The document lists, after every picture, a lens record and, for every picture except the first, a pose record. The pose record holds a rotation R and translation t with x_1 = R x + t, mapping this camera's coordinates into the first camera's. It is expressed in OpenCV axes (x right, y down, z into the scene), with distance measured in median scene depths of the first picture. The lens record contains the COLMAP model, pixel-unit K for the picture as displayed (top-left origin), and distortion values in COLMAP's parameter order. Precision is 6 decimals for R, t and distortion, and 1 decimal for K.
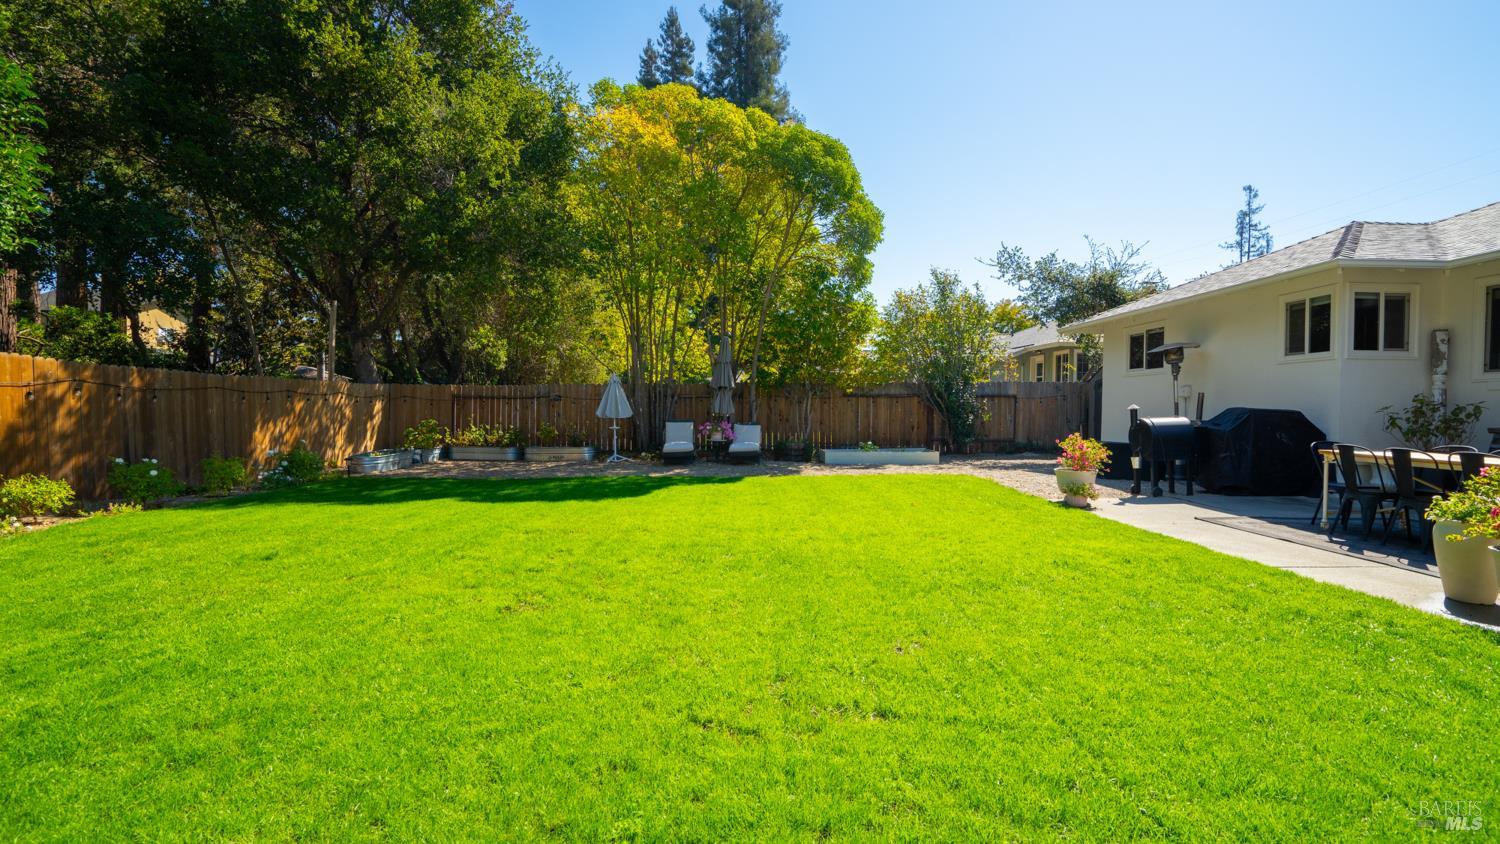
lens RADIAL K [[695.7, 0, 727.5], [0, 695.7, 439.4], [0, 0, 1]] dist [-0.039235, 0.011564]
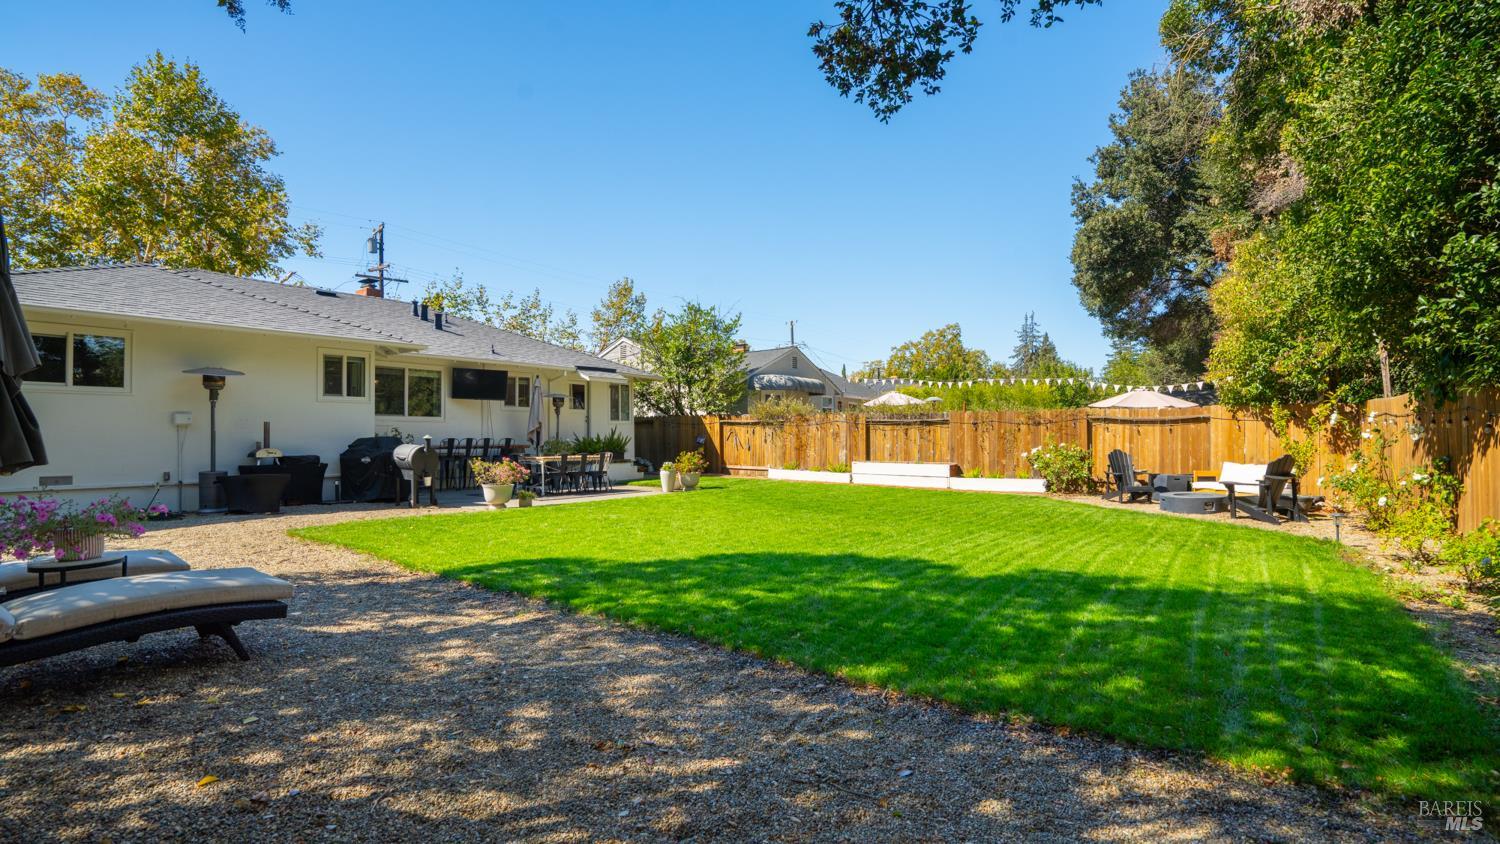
lens RADIAL K [[695.7, 0, 756.5], [0, 695.7, 415.0], [0, 0, 1]] dist [-0.039235, 0.011564]
pose [[-0.824379, 0.011450, 0.565923, -0.440895], [0.021218, 0.999718, 0.010683, -0.064274], [-0.565641, 0.020814, -0.824389, 1.234401]]
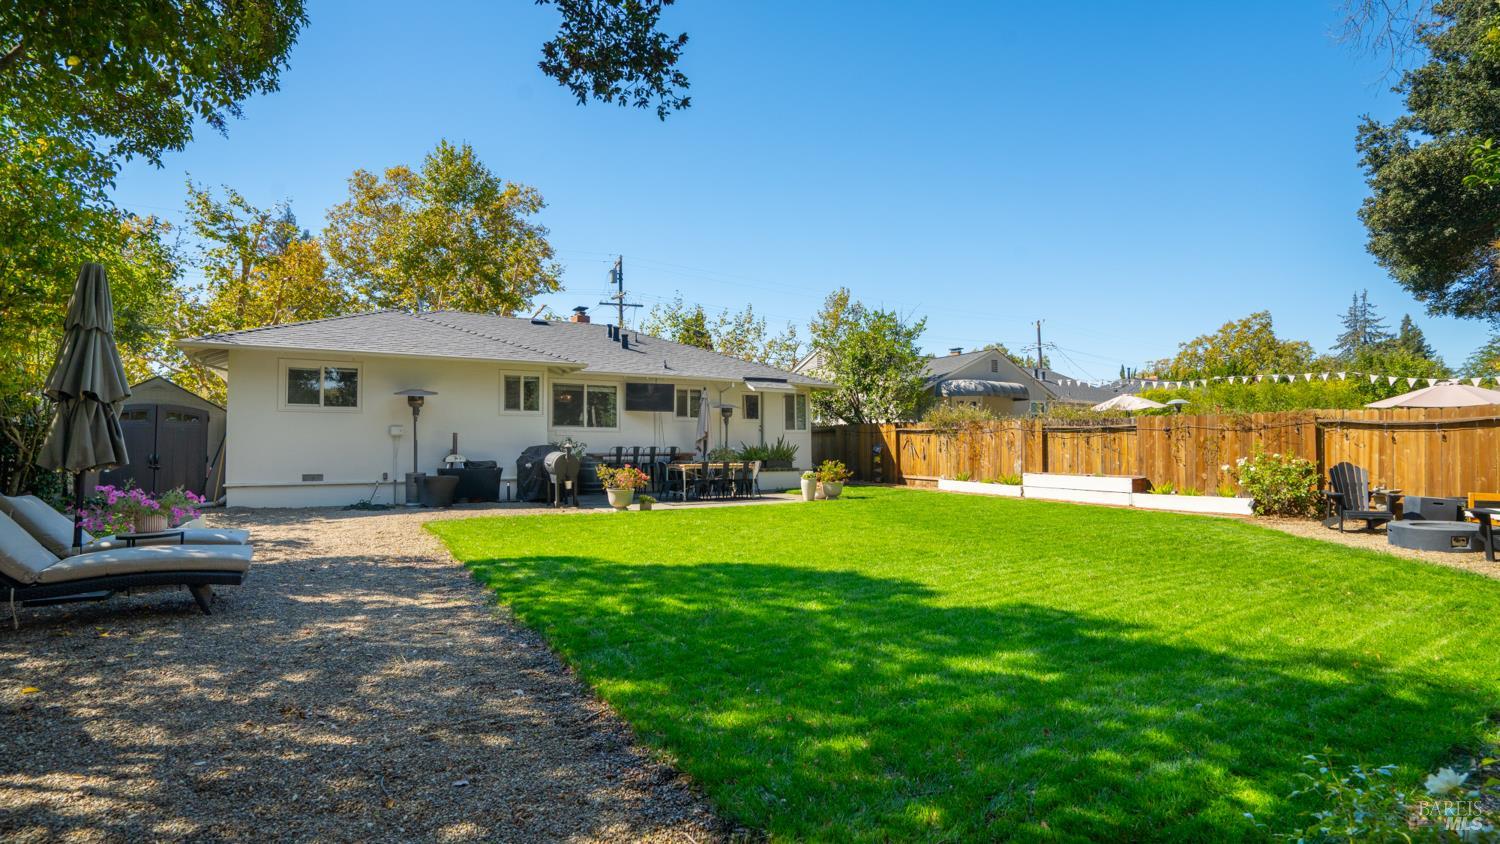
lens RADIAL K [[695.7, 0, 762.6], [0, 695.7, 423.1], [0, 0, 1]] dist [-0.039235, 0.011564]
pose [[-0.554640, 0.019312, 0.831866, -0.595468], [0.033588, 0.999435, -0.000808, -0.057416], [-0.831412, 0.027492, -0.554975, 1.062221]]
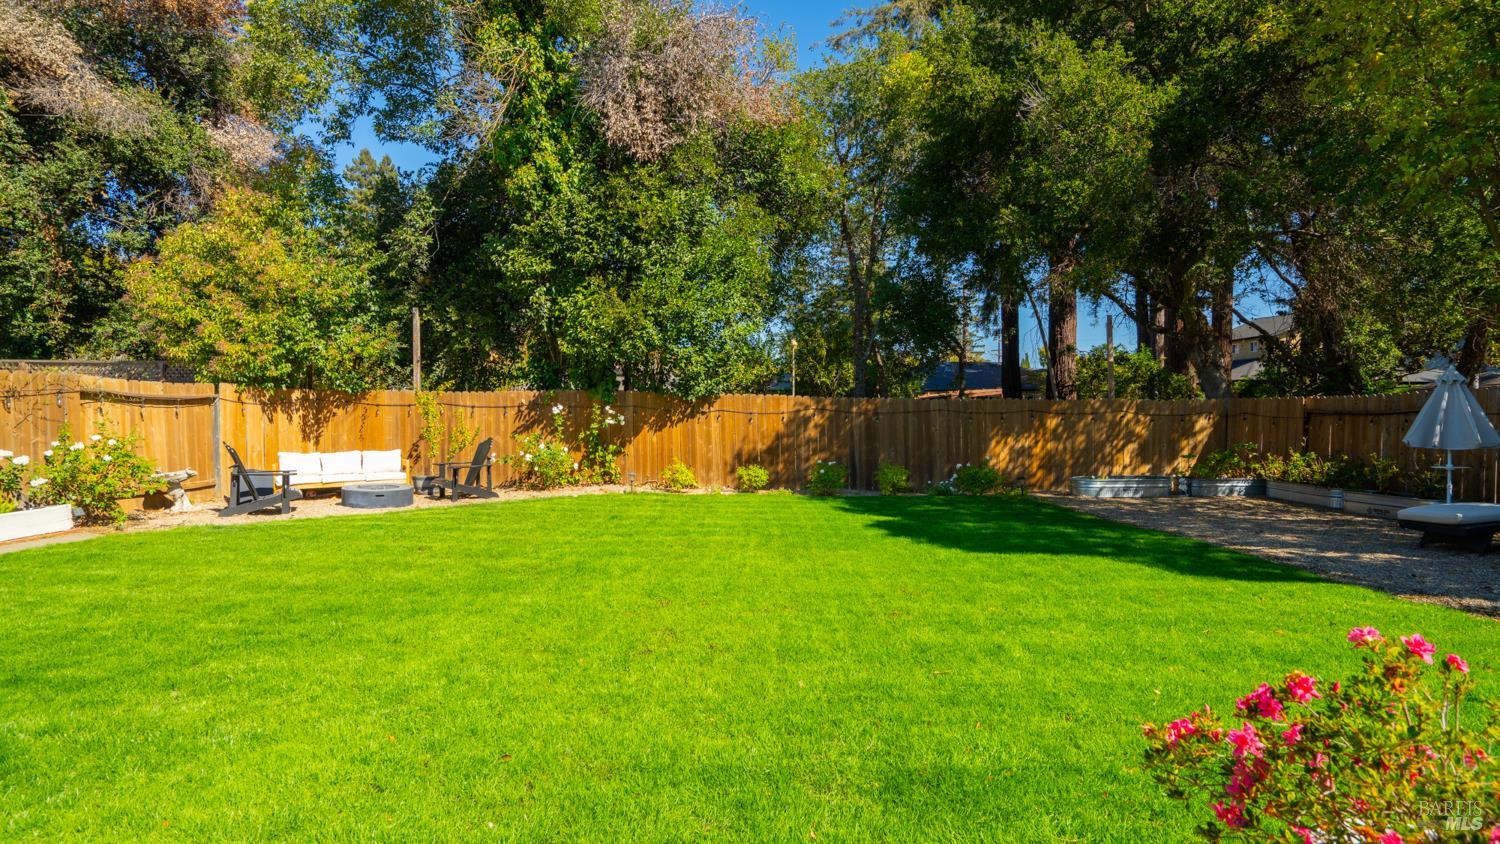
lens RADIAL K [[695.7, 0, 754.5], [0, 695.7, 418.1], [0, 0, 1]] dist [-0.039235, 0.011564]
pose [[-0.009400, -0.002125, -0.999954, 0.463935], [-0.044003, 0.999030, -0.001709, -0.036128], [0.998987, 0.043985, -0.009485, 0.589196]]
